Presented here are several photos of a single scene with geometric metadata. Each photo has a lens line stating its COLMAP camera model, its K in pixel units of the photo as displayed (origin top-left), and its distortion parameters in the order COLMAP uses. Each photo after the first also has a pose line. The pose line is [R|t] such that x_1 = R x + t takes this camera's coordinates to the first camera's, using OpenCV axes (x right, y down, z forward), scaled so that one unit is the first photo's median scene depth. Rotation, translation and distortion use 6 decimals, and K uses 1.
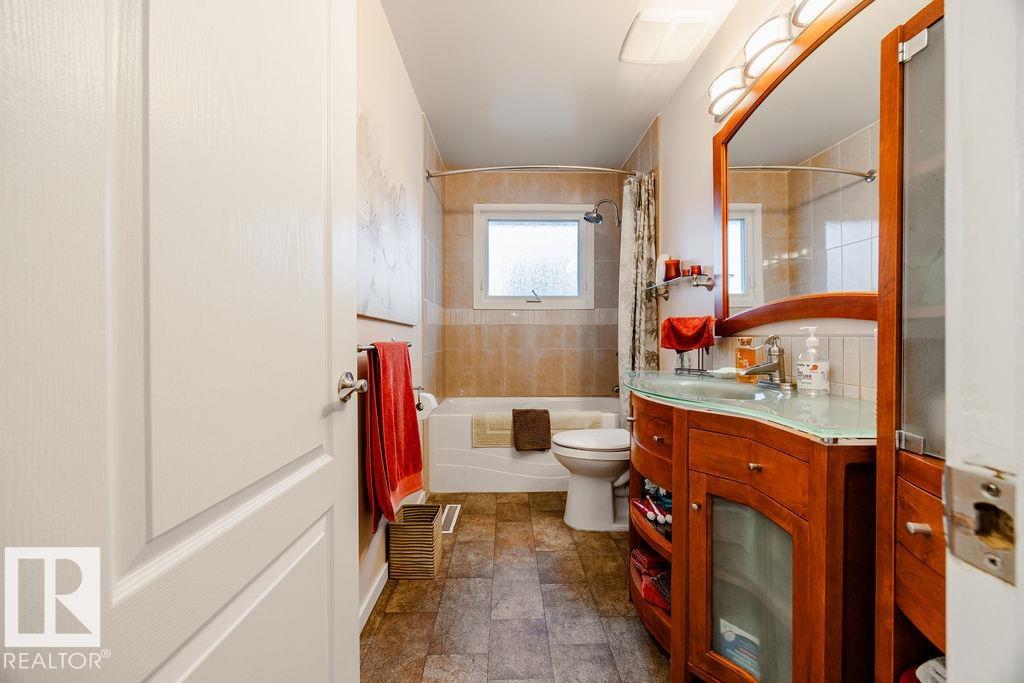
lens RADIAL K [[387.6, 0, 513.2], [0, 387.6, 340.5], [0, 0, 1]] dist [-0.003839, -0.000054]
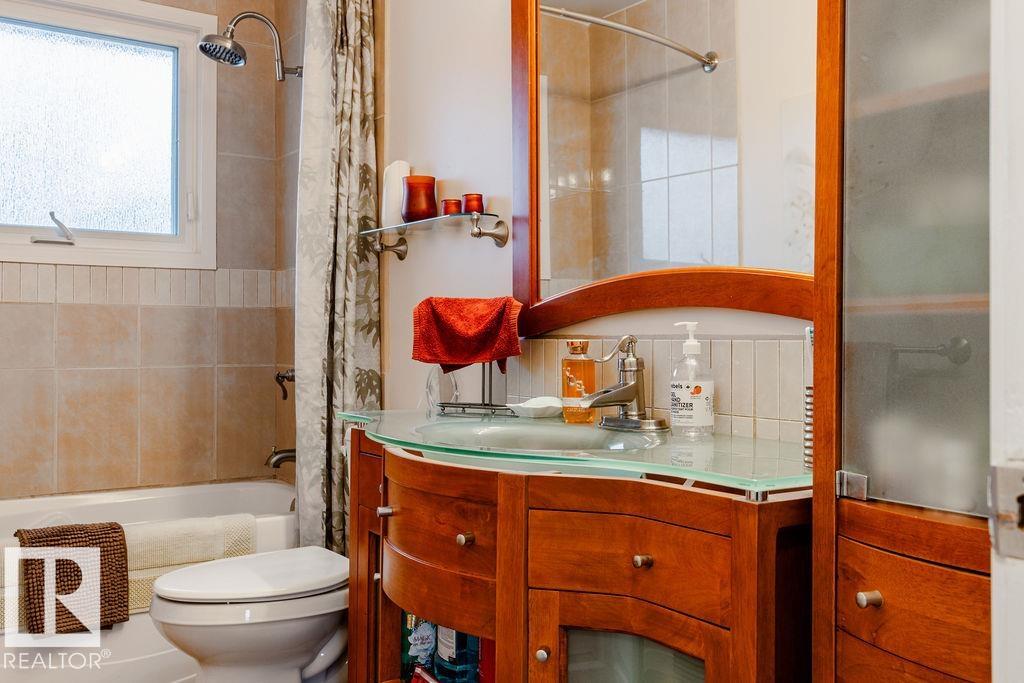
lens RADIAL K [[971.8, 0, 510.7], [0, 971.8, 340.2], [0, 0, 1]] dist [0.001327, 0.000000]
pose [[0.830810, 0.005596, 0.556527, -0.179397], [-0.001193, 0.999965, -0.008274, 0.003160], [-0.556554, 0.006210, 0.830788, -0.053697]]
